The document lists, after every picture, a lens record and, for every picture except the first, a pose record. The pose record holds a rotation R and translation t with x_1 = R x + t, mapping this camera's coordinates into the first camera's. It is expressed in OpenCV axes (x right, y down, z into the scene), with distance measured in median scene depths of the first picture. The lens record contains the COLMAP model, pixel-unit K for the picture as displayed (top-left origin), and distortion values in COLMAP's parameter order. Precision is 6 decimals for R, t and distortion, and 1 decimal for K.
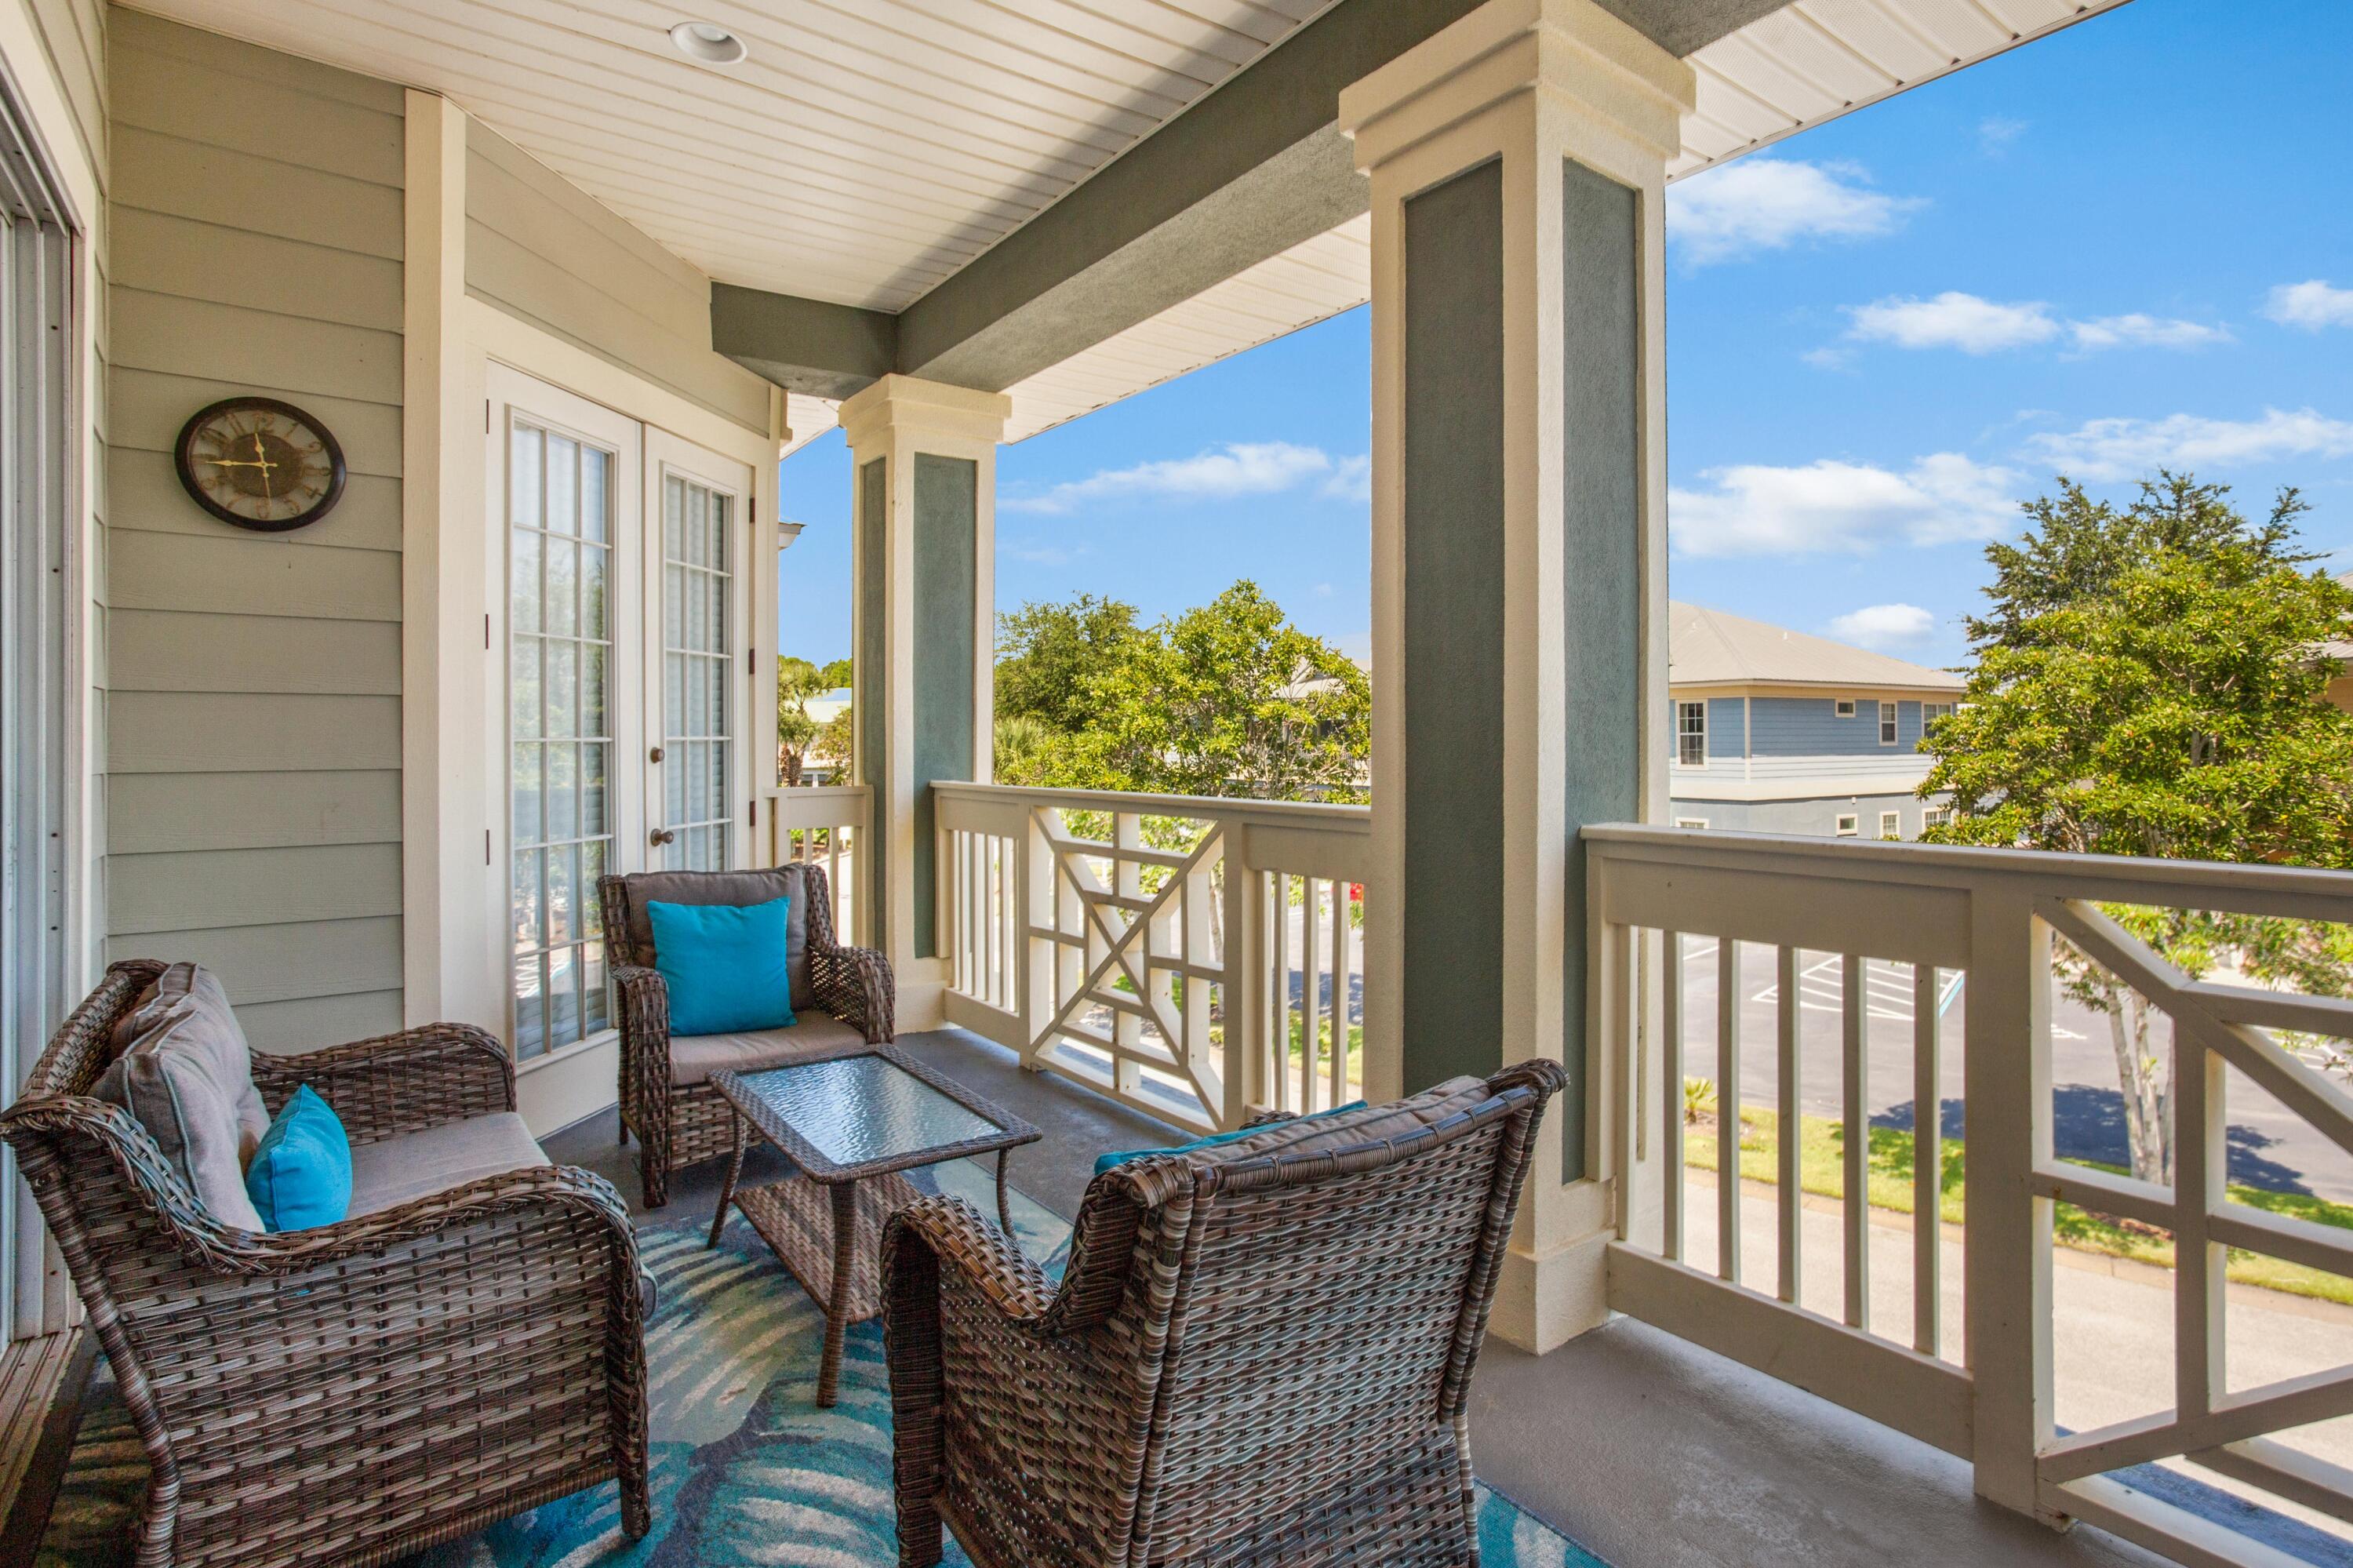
lens RADIAL K [[1182.8, 0, 1169.8], [0, 1182.8, 719.2], [0, 0, 1]] dist [-0.054089, 0.038611]
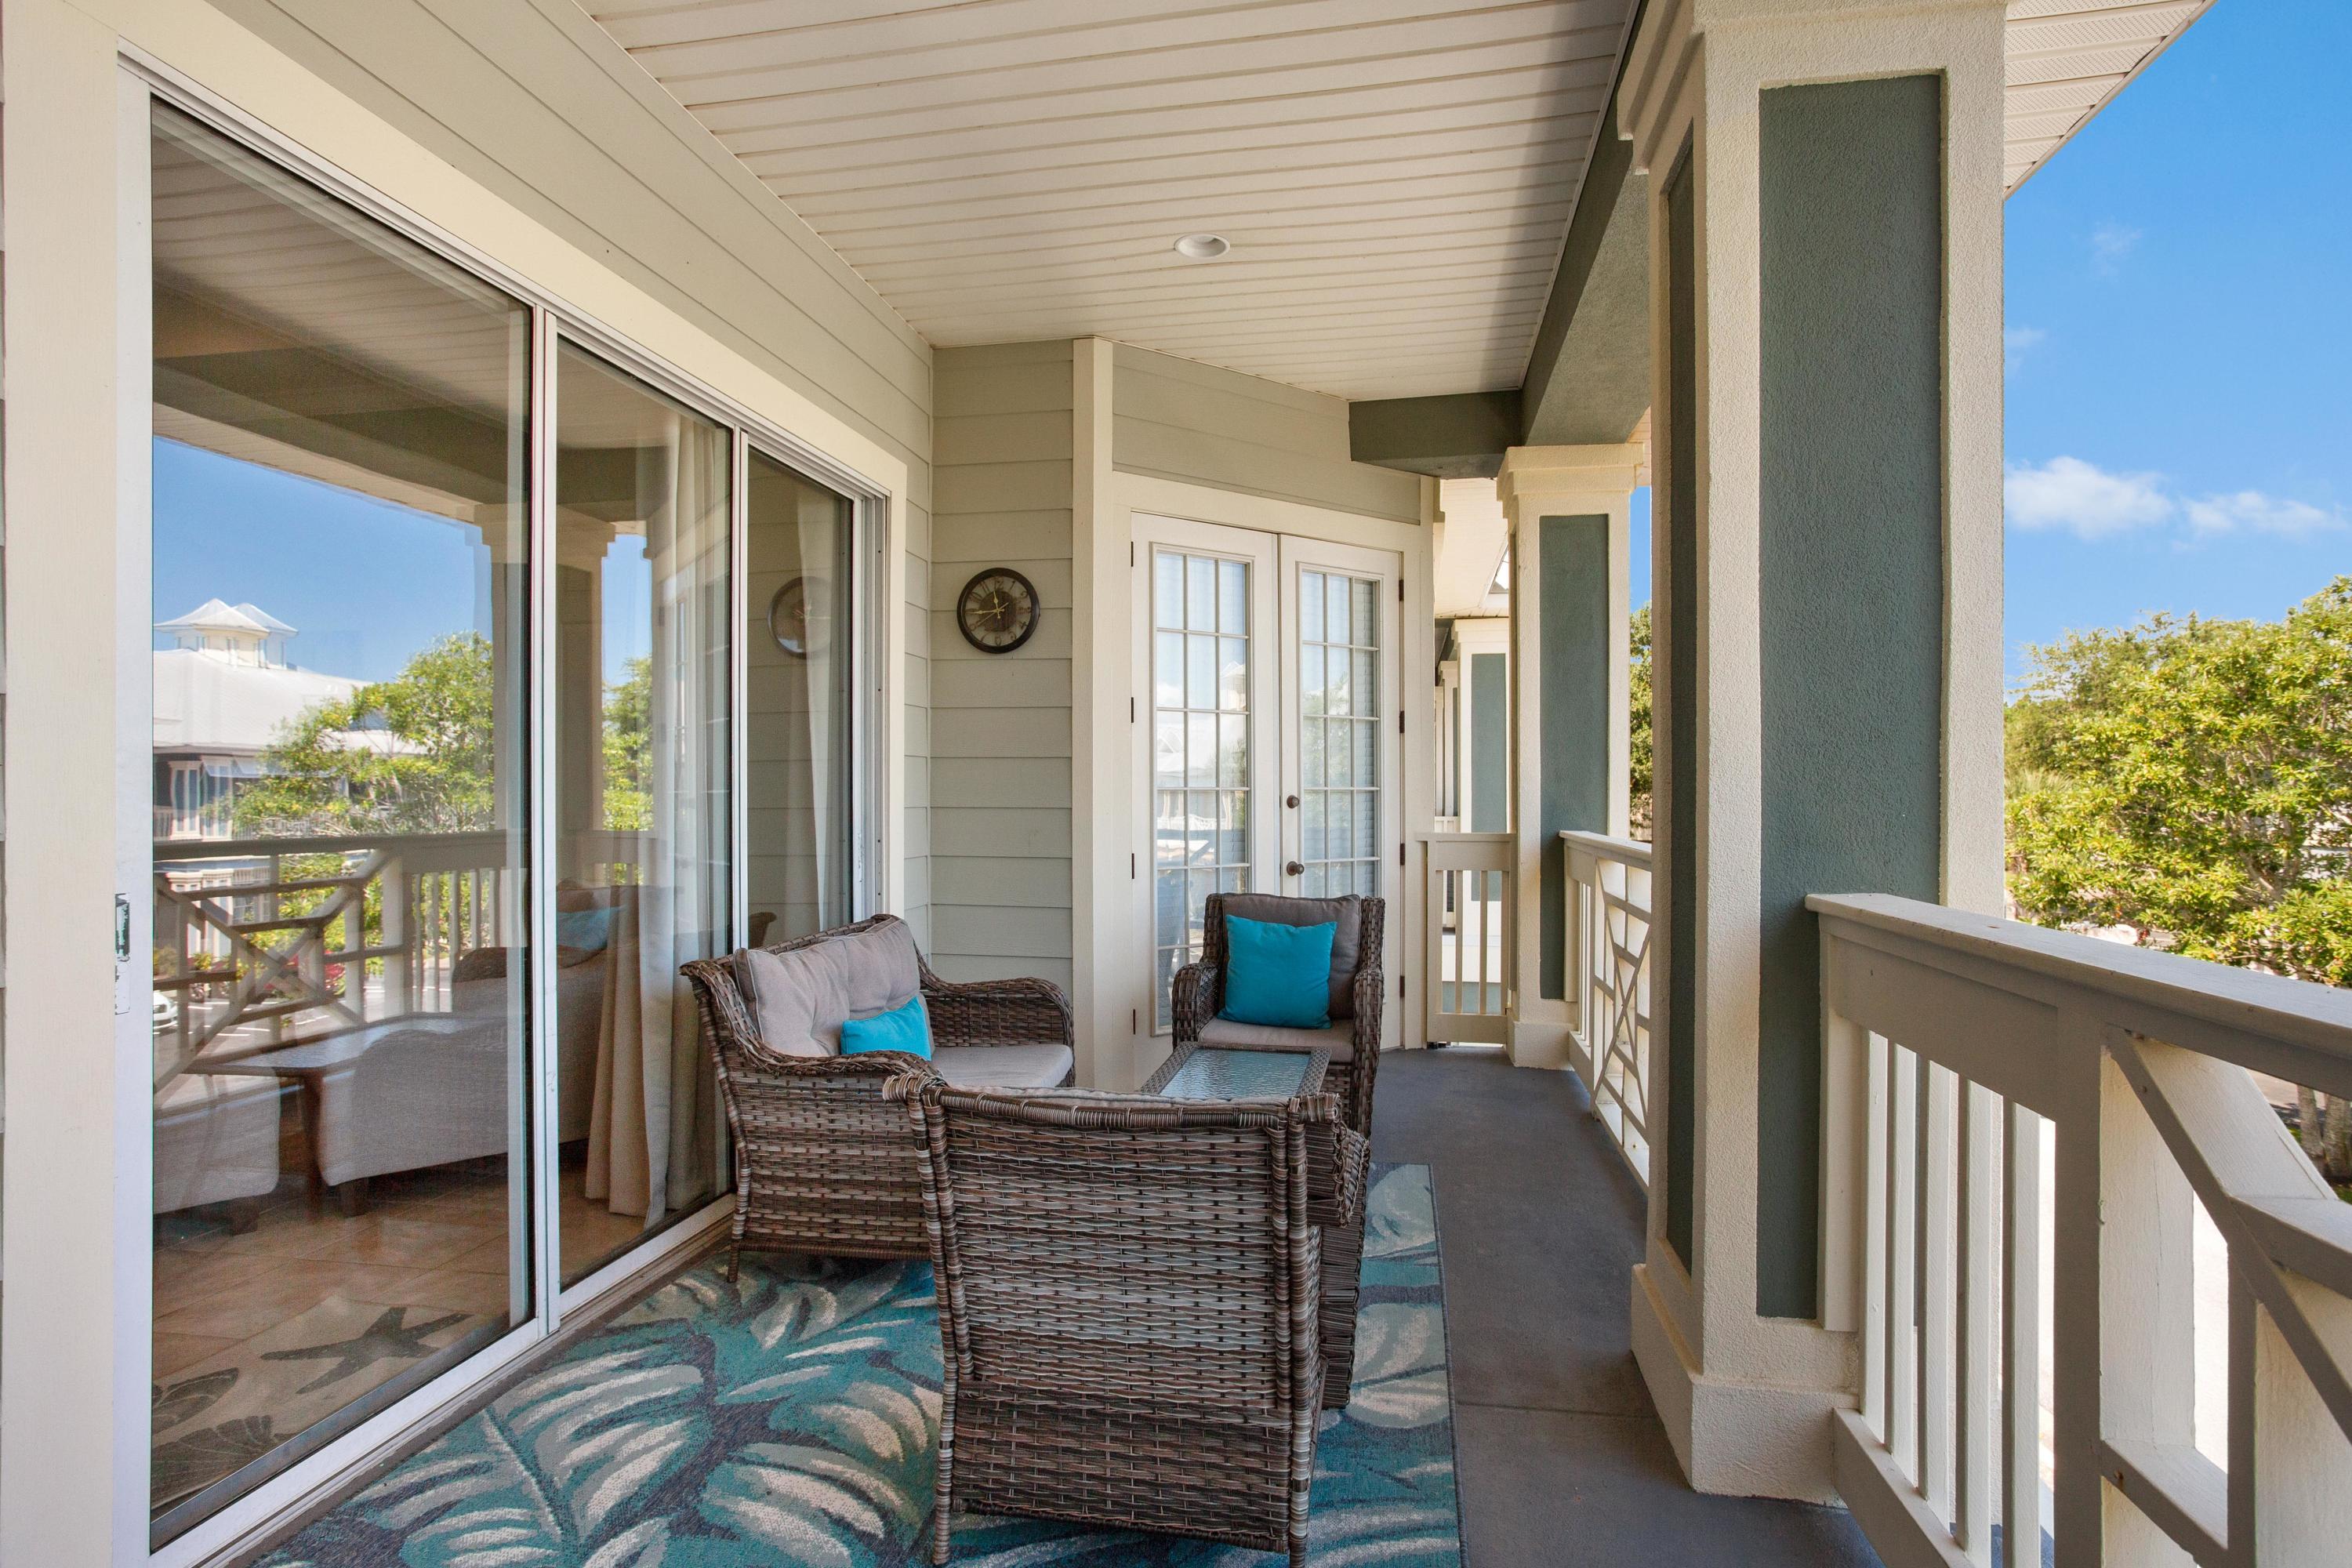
lens RADIAL K [[1153.8, 0, 1184.4], [0, 1153.8, 780.4], [0, 0, 1]] dist [-0.055375, 0.034691]
pose [[0.693712, -0.001754, -0.720250, 0.450630], [0.006329, 0.999973, 0.003660, 0.003899], [0.720225, -0.007097, 0.693705, 0.096112]]
